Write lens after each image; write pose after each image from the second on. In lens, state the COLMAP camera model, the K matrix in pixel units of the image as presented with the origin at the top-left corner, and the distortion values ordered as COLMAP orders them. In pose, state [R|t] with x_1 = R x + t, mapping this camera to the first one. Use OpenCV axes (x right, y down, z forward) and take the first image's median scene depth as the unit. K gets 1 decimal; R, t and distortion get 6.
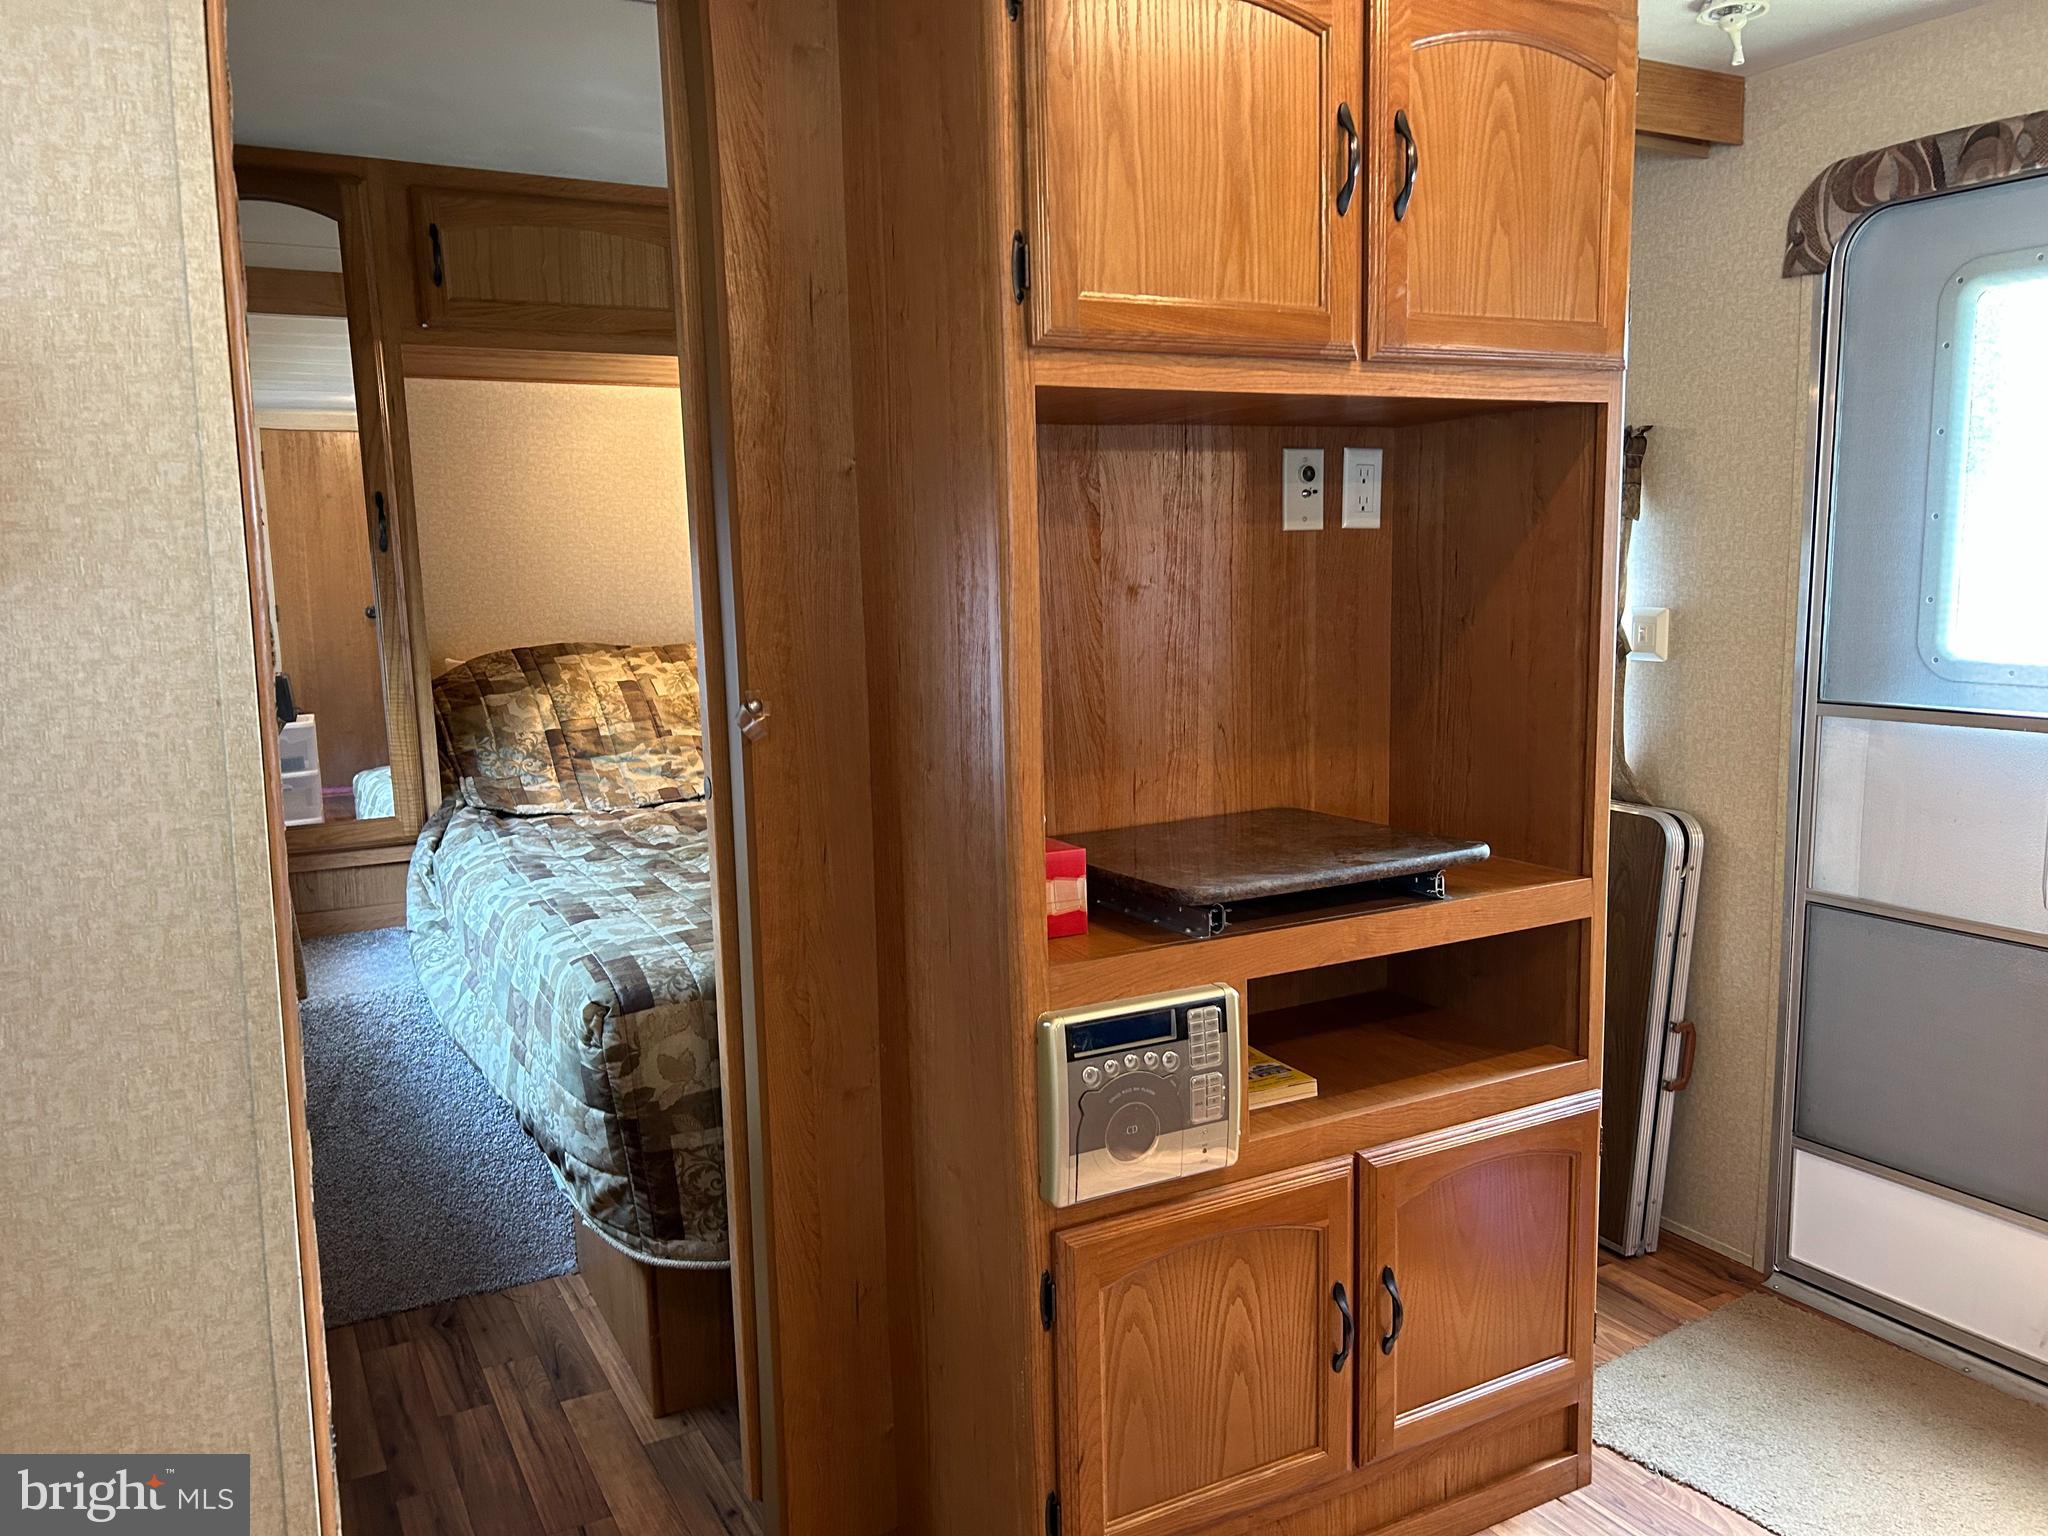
lens RADIAL K [[1528.8, 0, 1026.8], [0, 1528.8, 774.4], [0, 0, 1]] dist [0.031114, -0.002333]
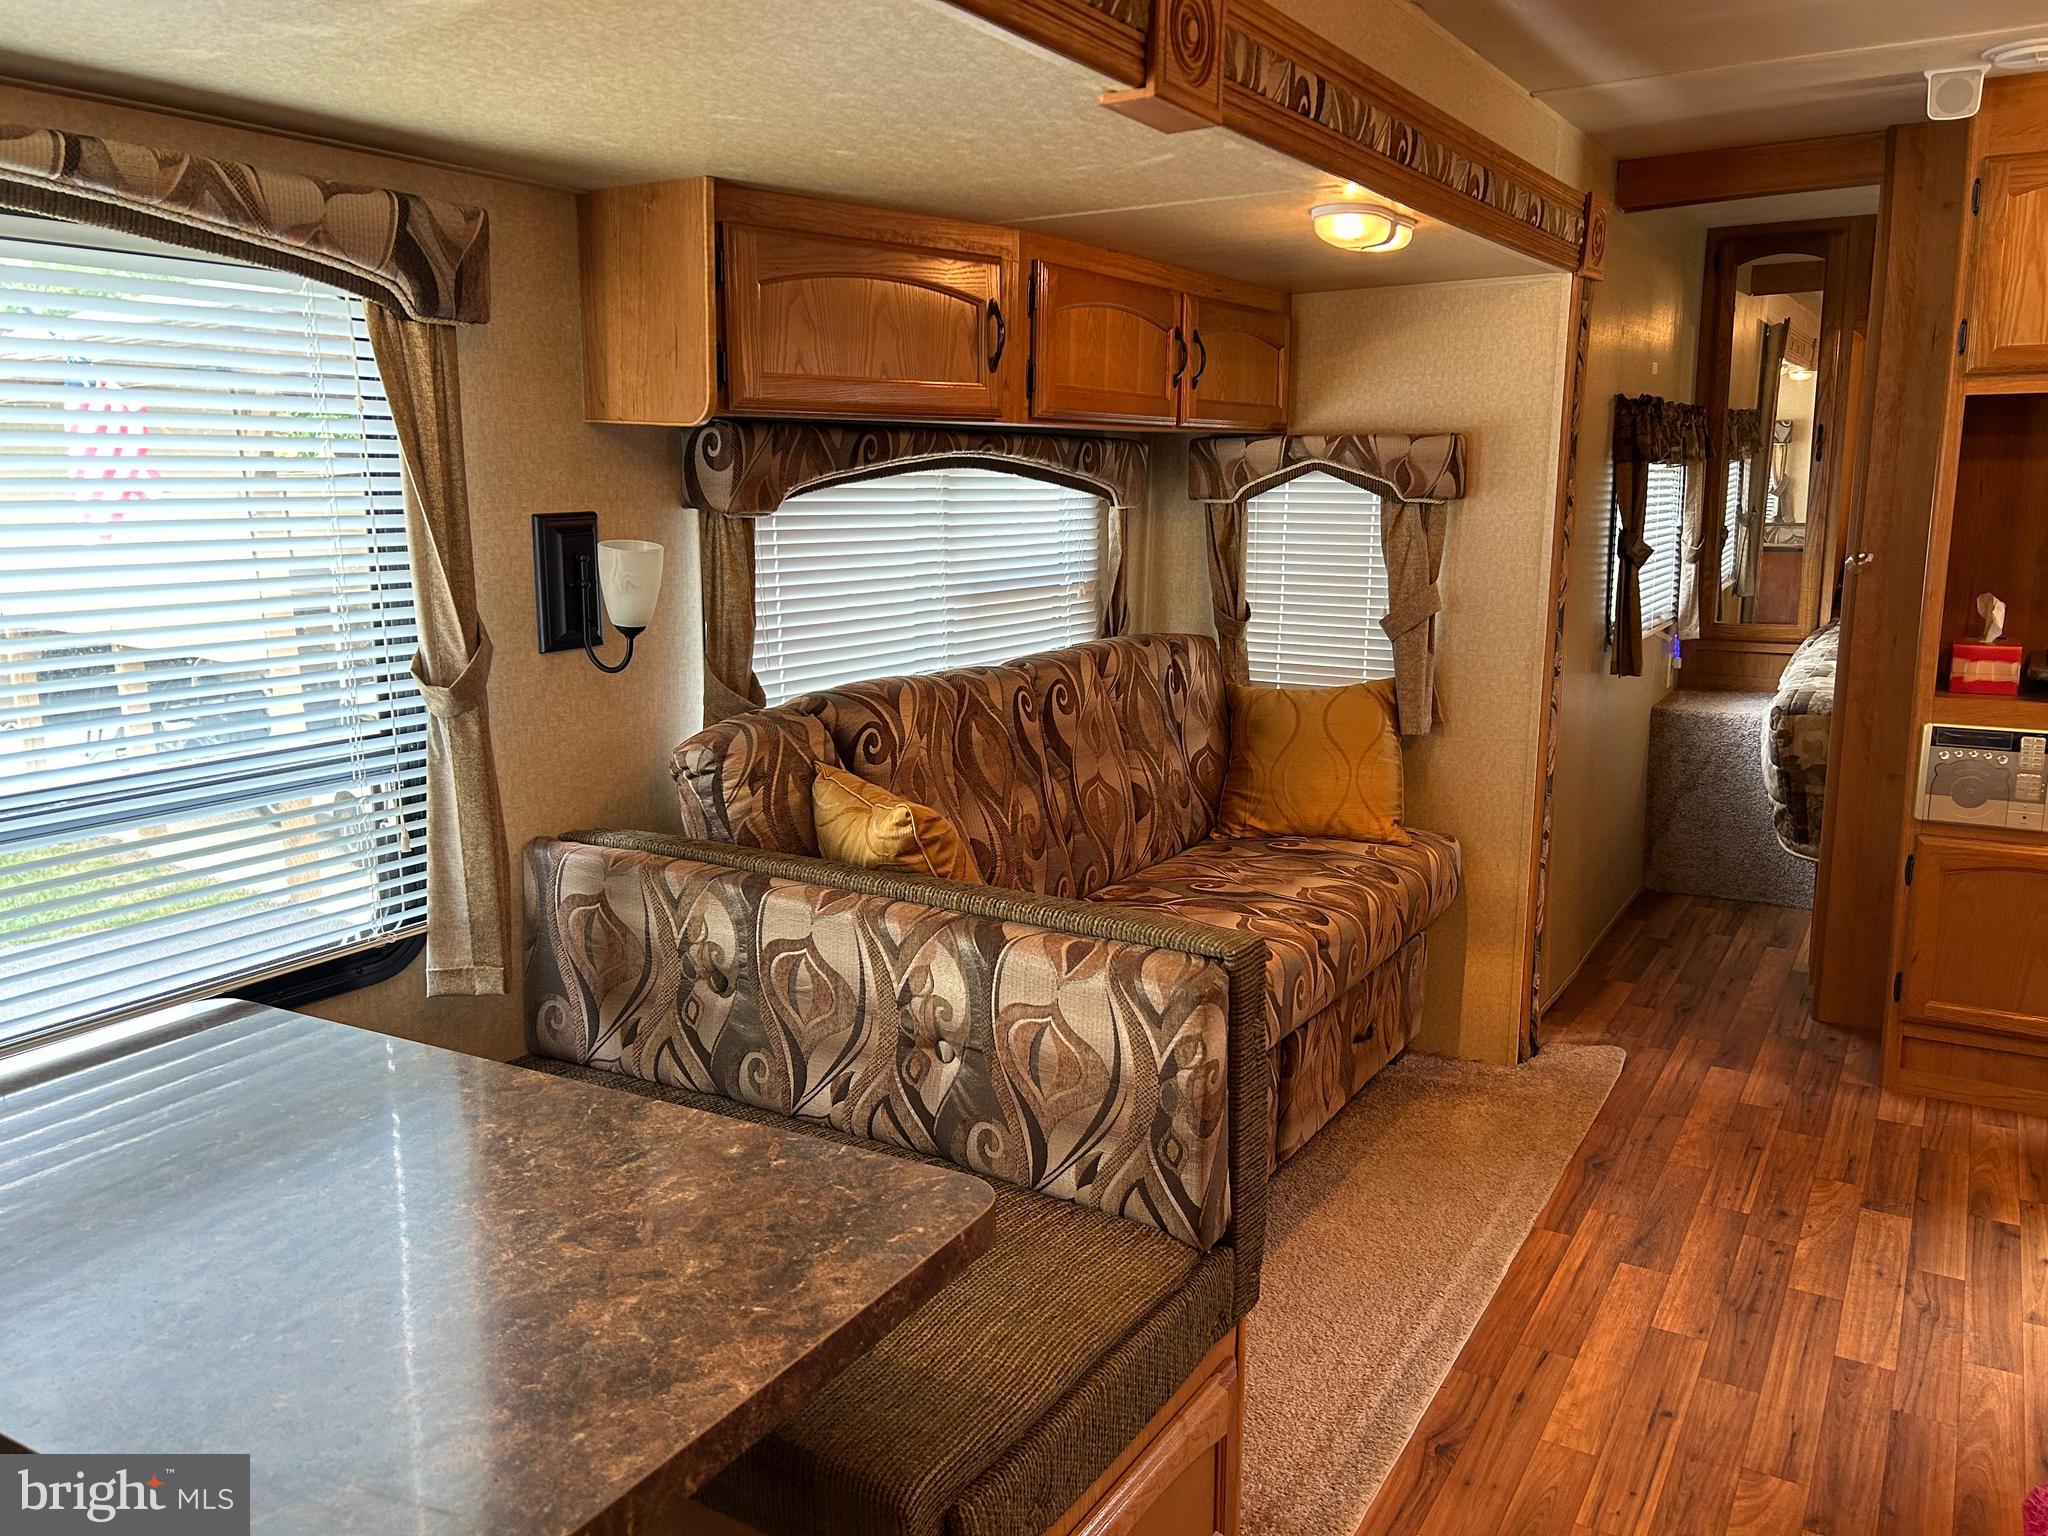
lens RADIAL K [[1528.8, 0, 1024.0], [0, 1528.8, 768.4], [0, 0, 1]] dist [0.031114, -0.002333]
pose [[0.485276, 0.185684, -0.854417, 1.025823], [-0.119890, 0.982091, 0.145337, 0.062104], [0.866103, 0.031908, 0.498847, -0.871420]]
